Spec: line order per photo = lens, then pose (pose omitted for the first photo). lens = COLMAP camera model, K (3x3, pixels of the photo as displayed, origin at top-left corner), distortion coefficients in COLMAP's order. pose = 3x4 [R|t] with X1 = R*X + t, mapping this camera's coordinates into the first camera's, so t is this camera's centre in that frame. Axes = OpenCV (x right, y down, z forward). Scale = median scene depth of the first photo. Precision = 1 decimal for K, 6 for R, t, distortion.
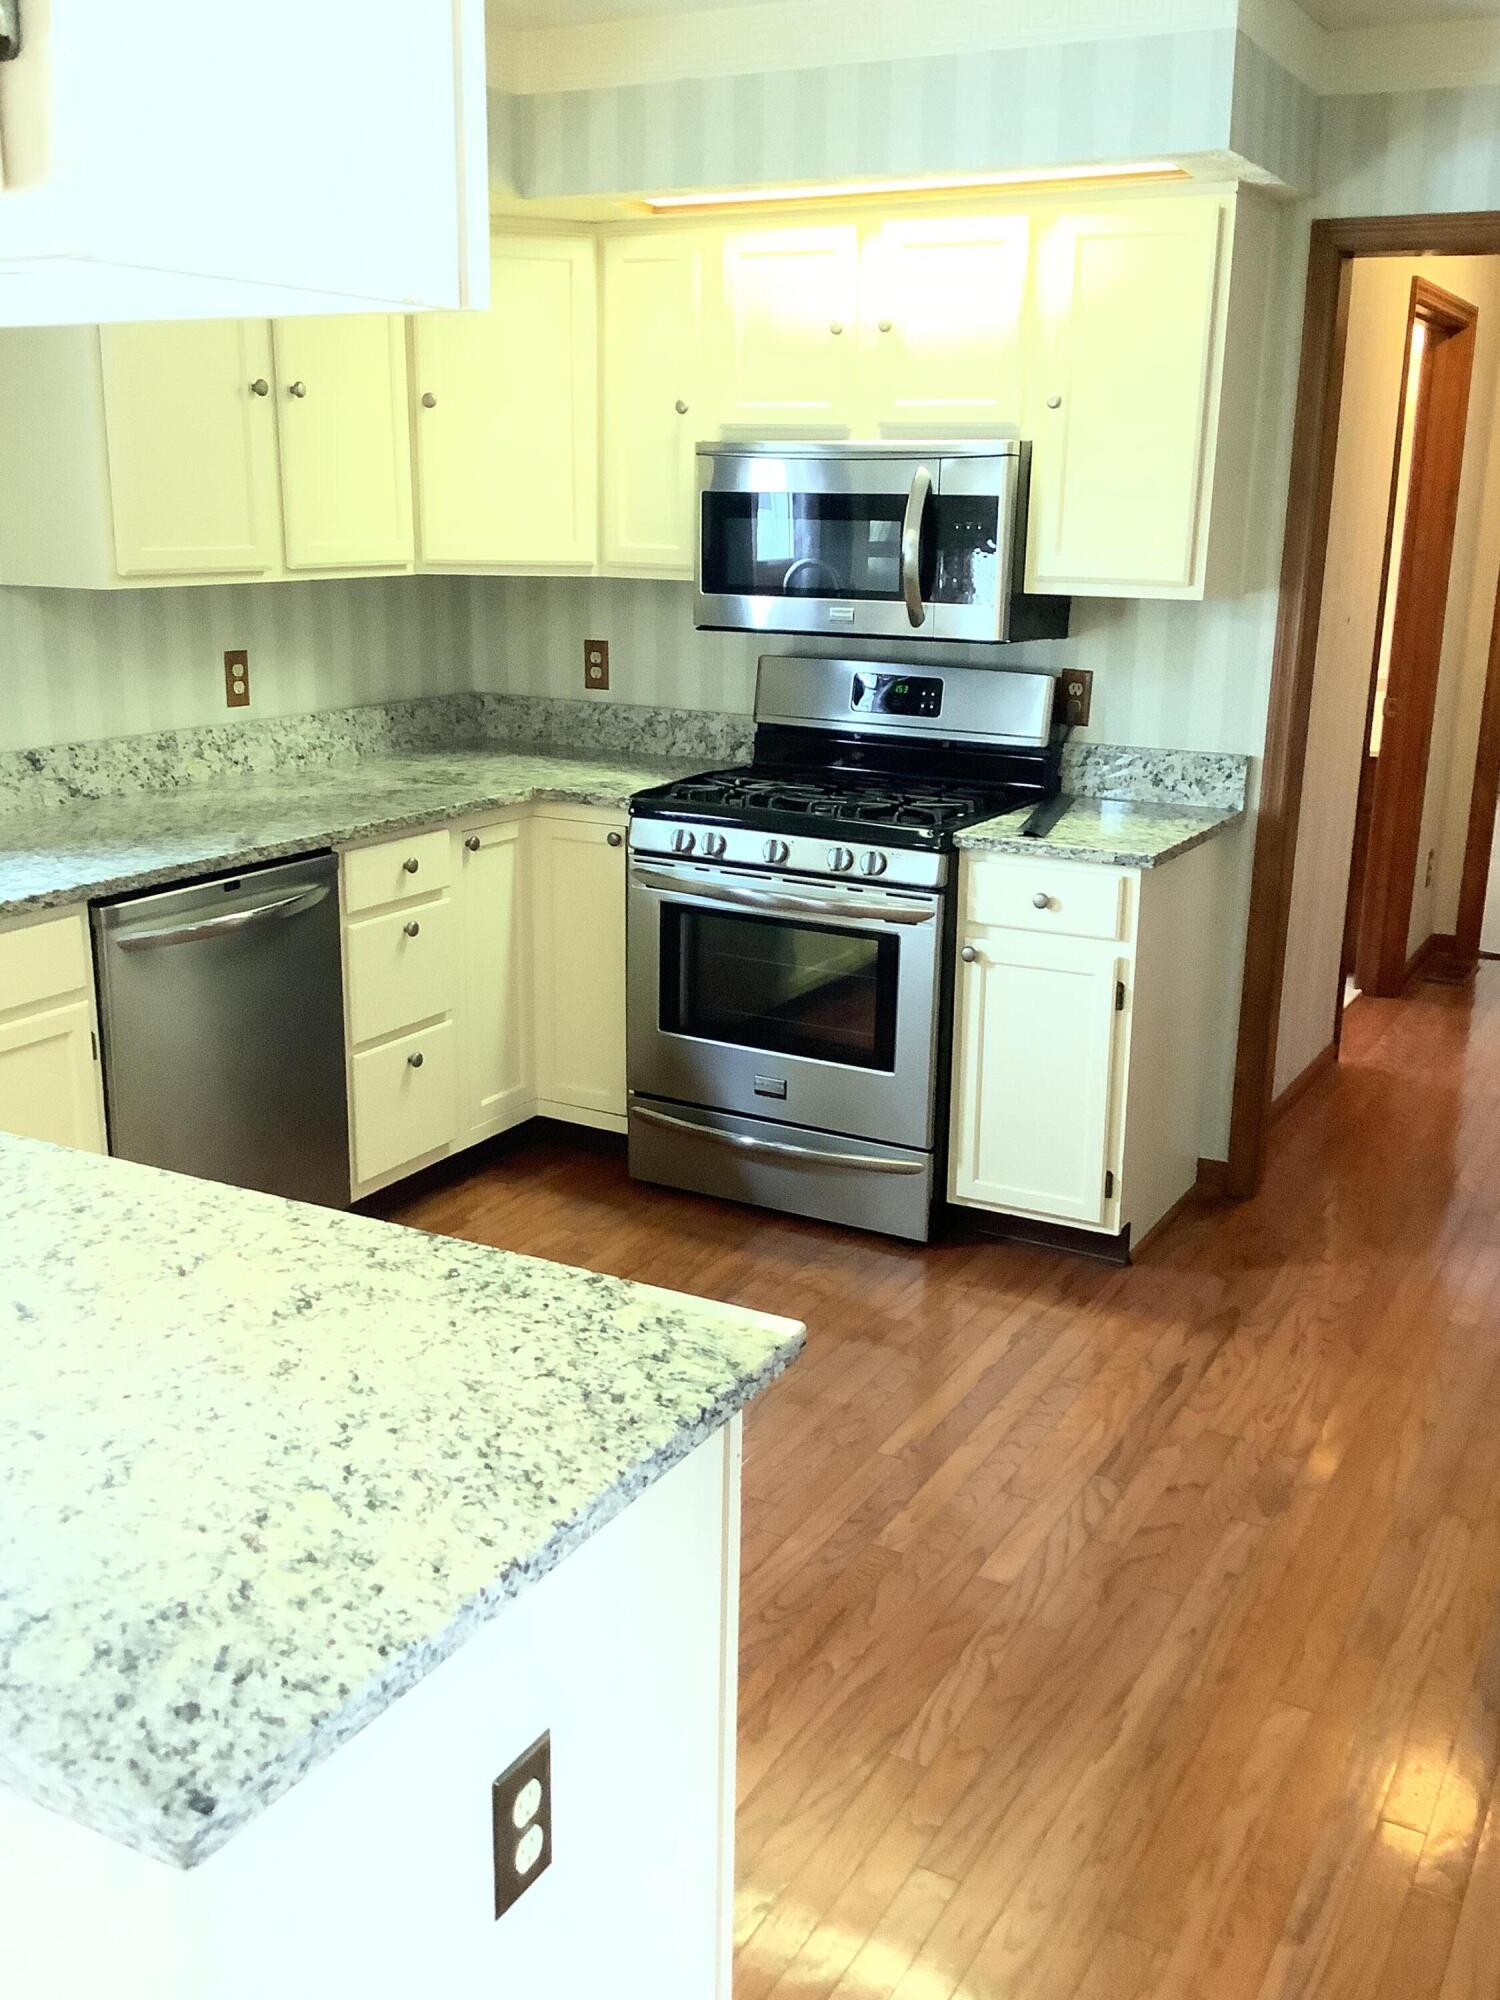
lens RADIAL K [[1868.8, 0, 760.9], [0, 1868.8, 1008.9], [0, 0, 1]] dist [0.014219, 0.000000]
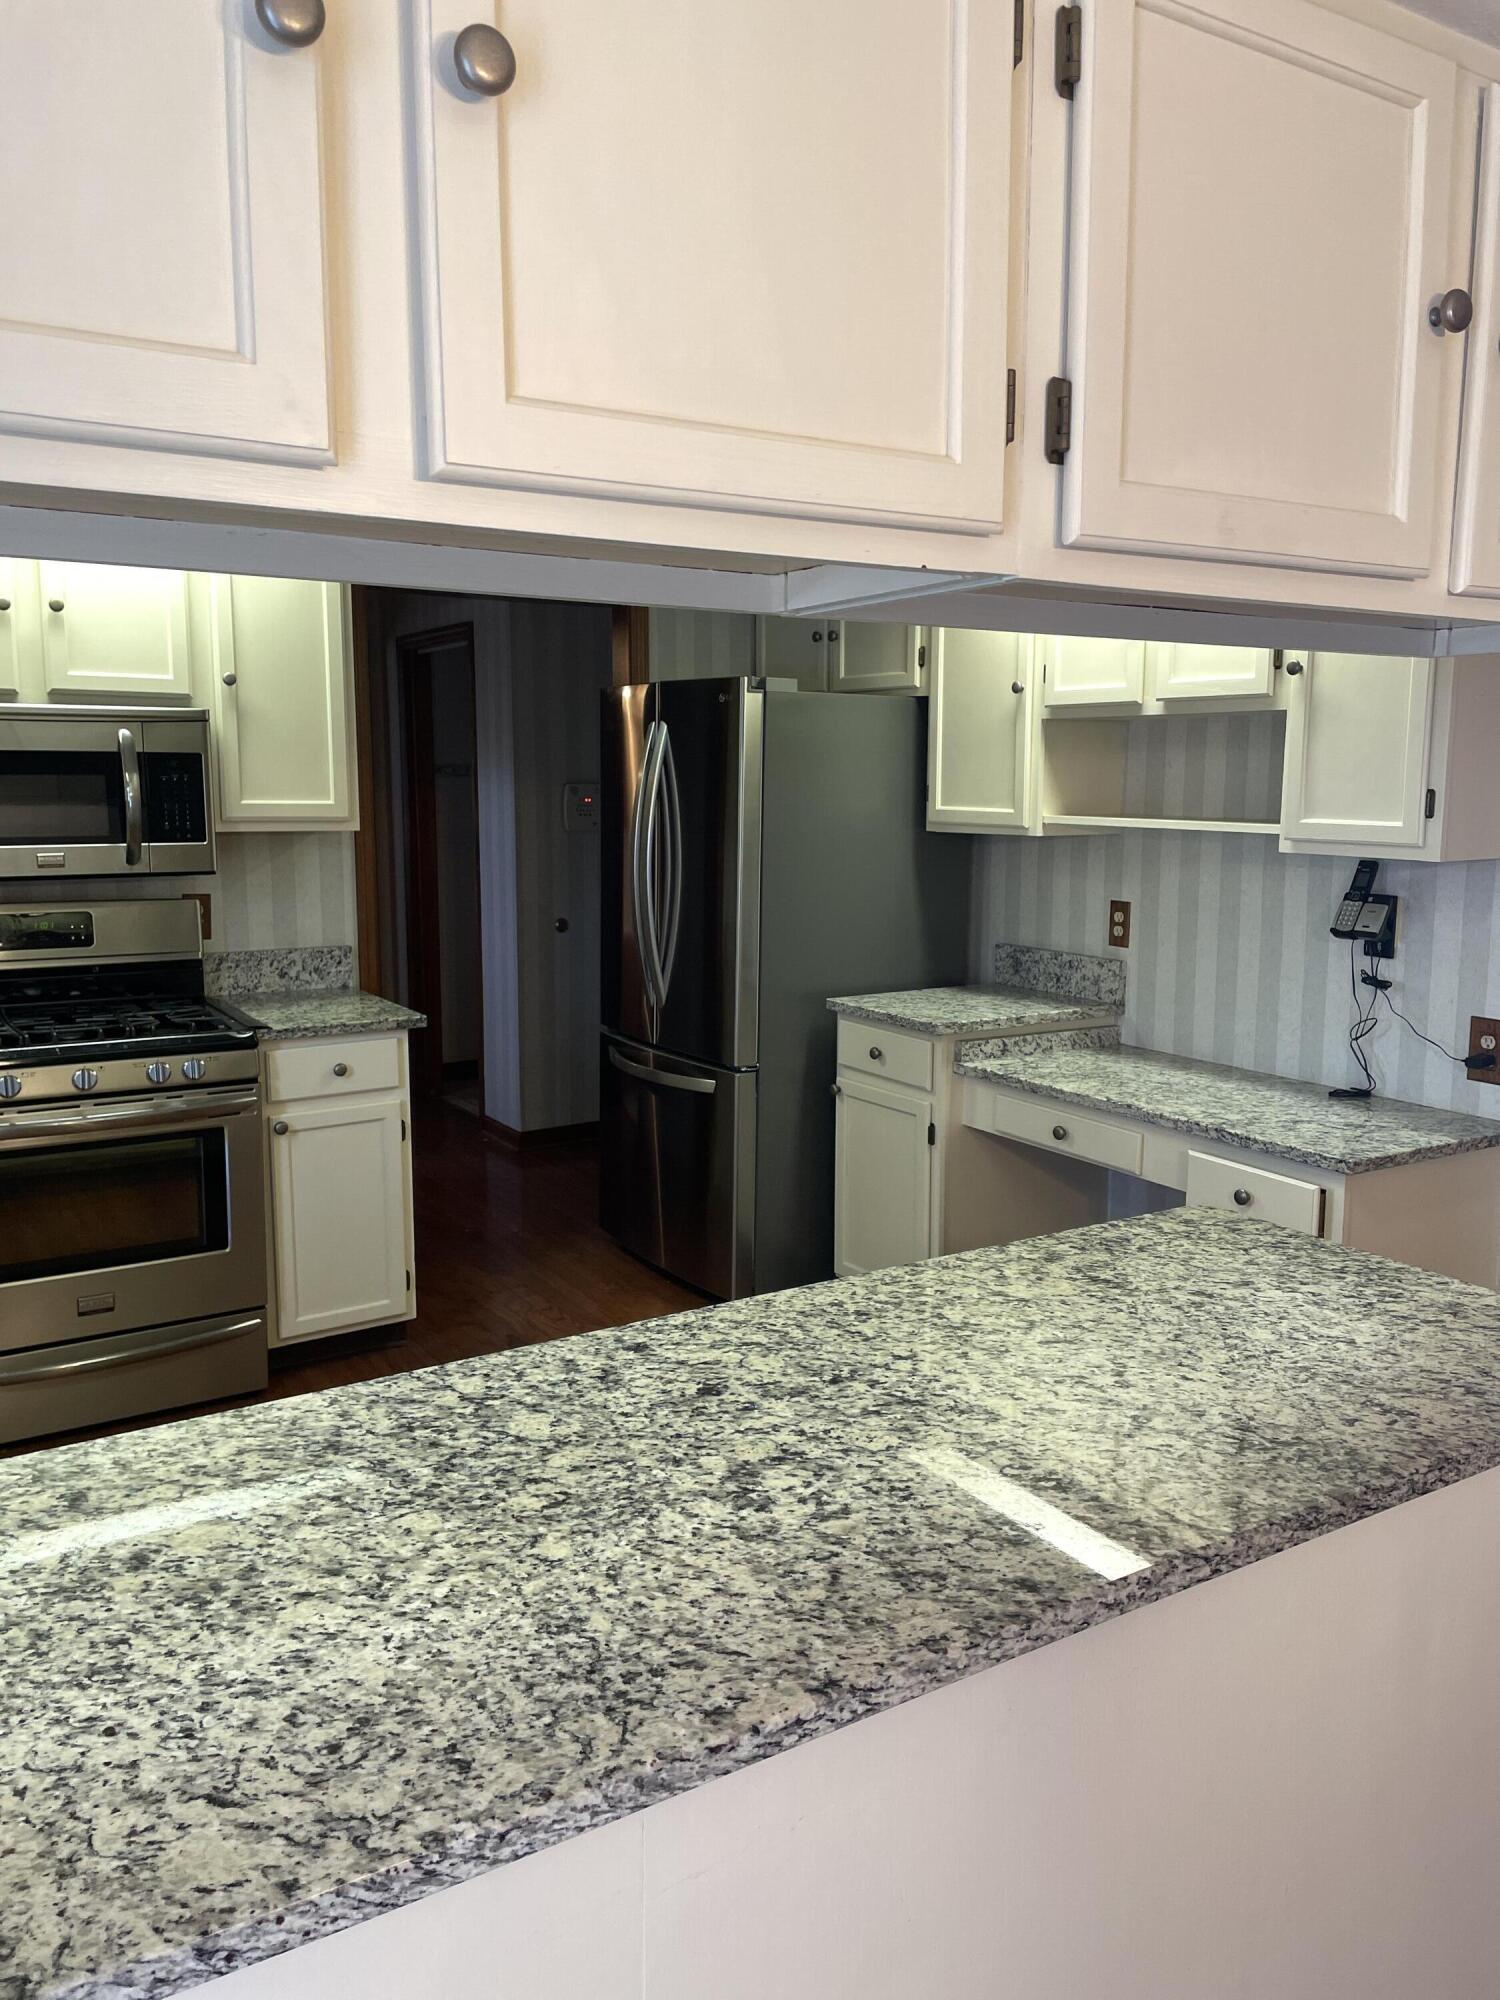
lens RADIAL K [[1507.9, 0, 754.8], [0, 1507.9, 994.3], [0, 0, 1]] dist [0.020539, -0.013893]
pose [[0.493508, -0.136010, 0.859041, -0.558614], [0.232803, 0.972314, 0.020202, -0.060760], [-0.838005, 0.190018, 0.511508, 0.236297]]
